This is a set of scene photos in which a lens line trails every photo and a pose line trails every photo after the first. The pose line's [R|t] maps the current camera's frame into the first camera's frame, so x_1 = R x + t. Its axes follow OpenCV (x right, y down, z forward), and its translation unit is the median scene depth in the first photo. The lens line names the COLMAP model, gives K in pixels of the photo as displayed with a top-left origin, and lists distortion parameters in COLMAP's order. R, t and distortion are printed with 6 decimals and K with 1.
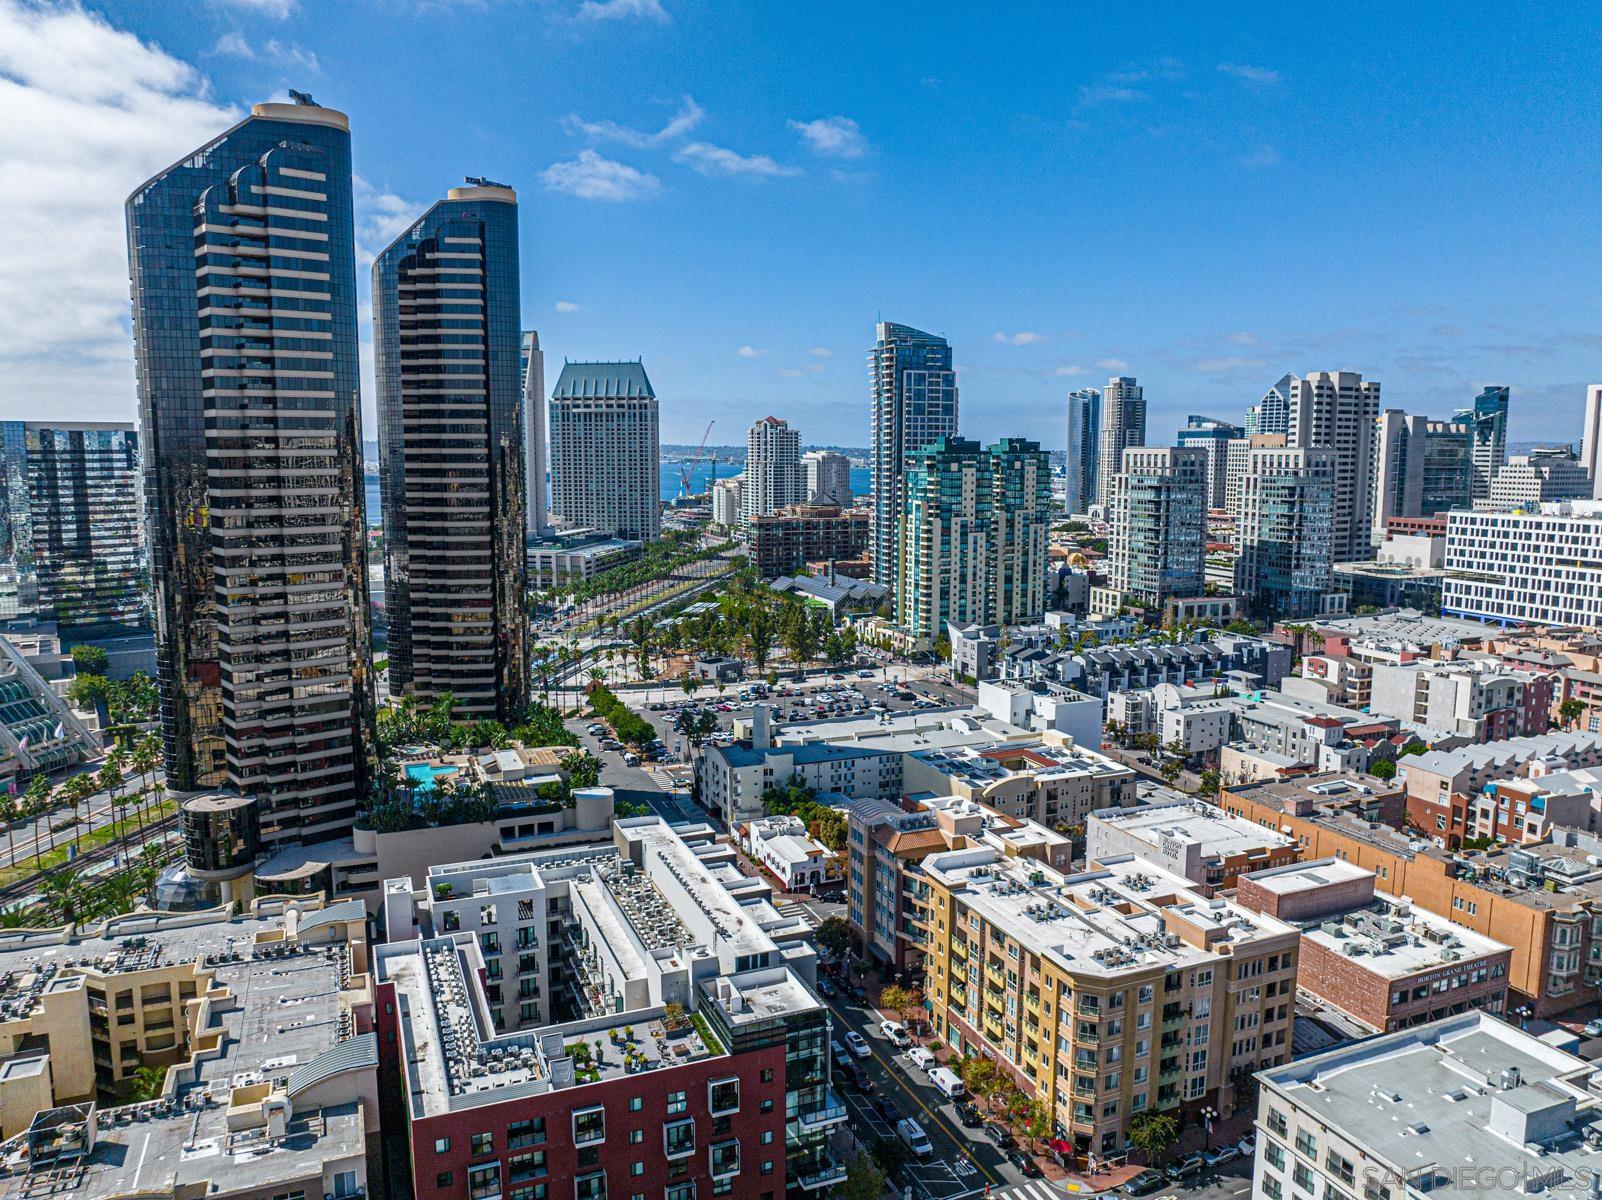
lens RADIAL K [[1127.3, 0, 801.0], [0, 1127.3, 600.0], [0, 0, 1]] dist [-0.035758, -0.002831]
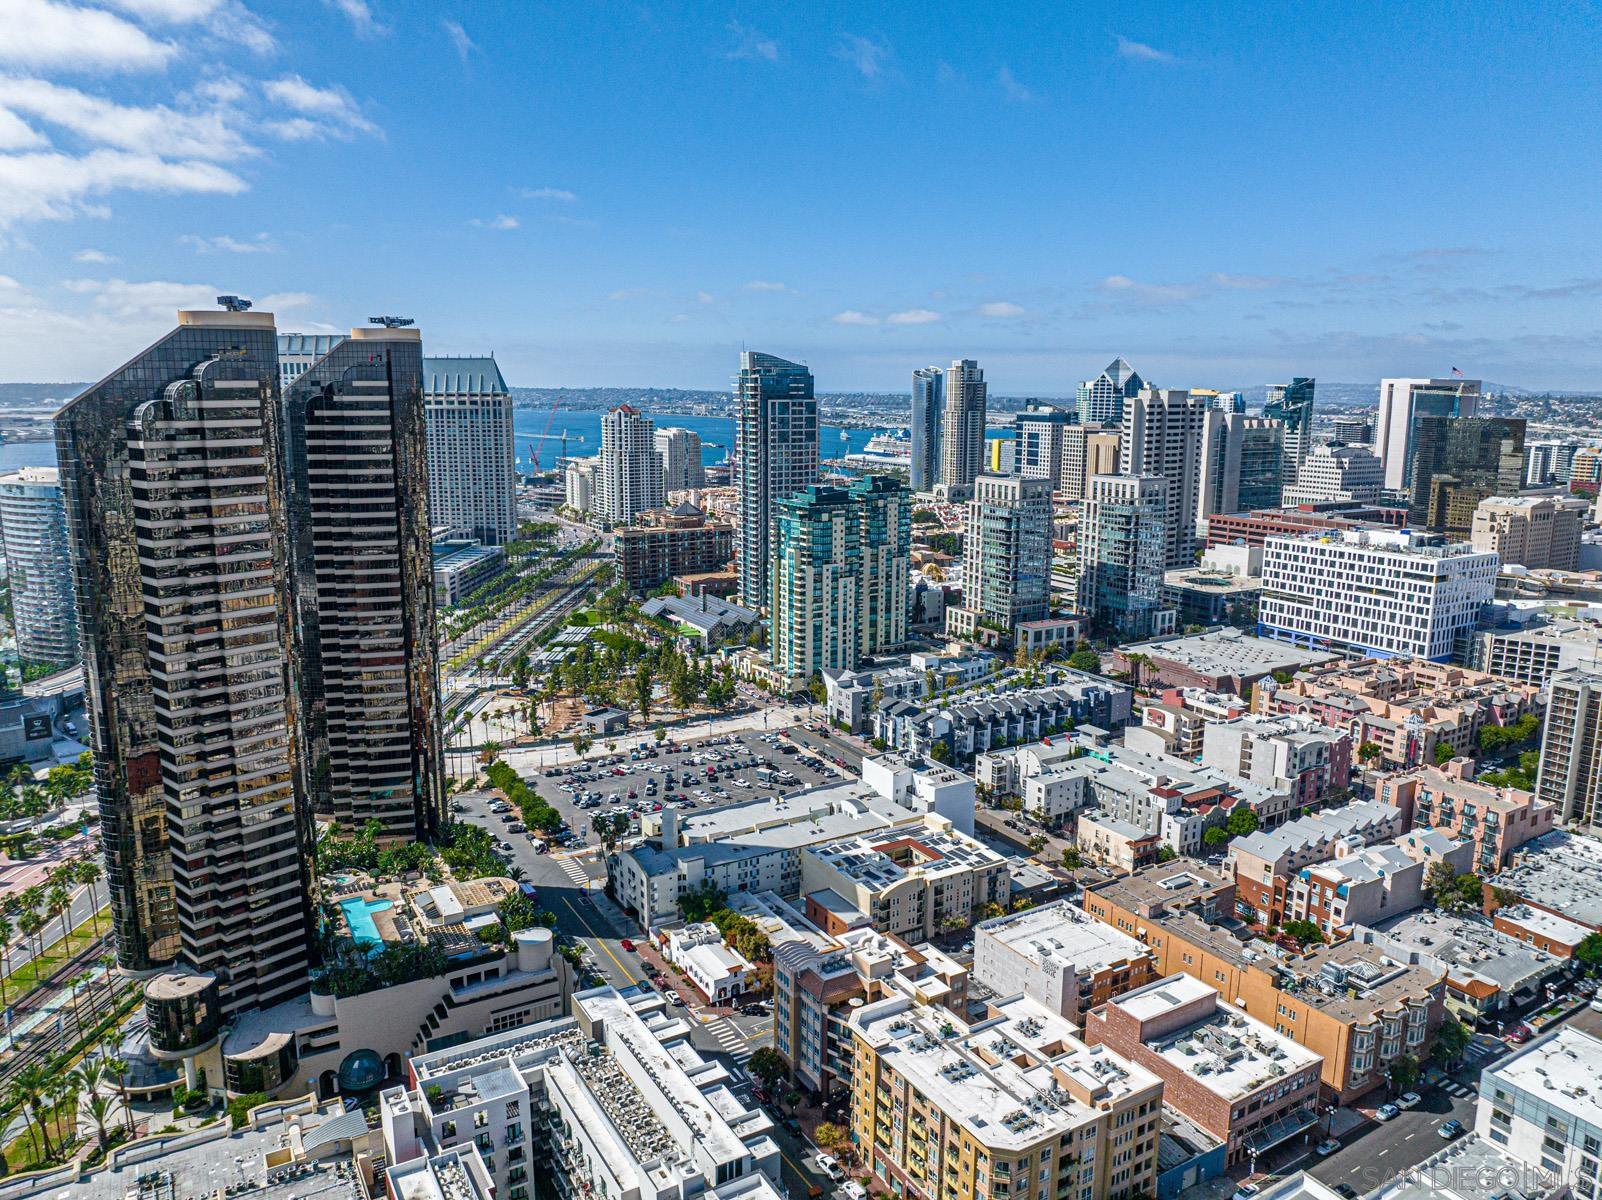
lens RADIAL K [[1122.4, 0, 801.0], [0, 1122.4, 600.0], [0, 0, 1]] dist [-0.006602, -0.074972]
pose [[0.989975, -0.023583, 0.139263, -0.051408], [0.016051, 0.998359, 0.054964, -0.147890], [-0.140330, -0.052178, 0.988729, -0.062016]]
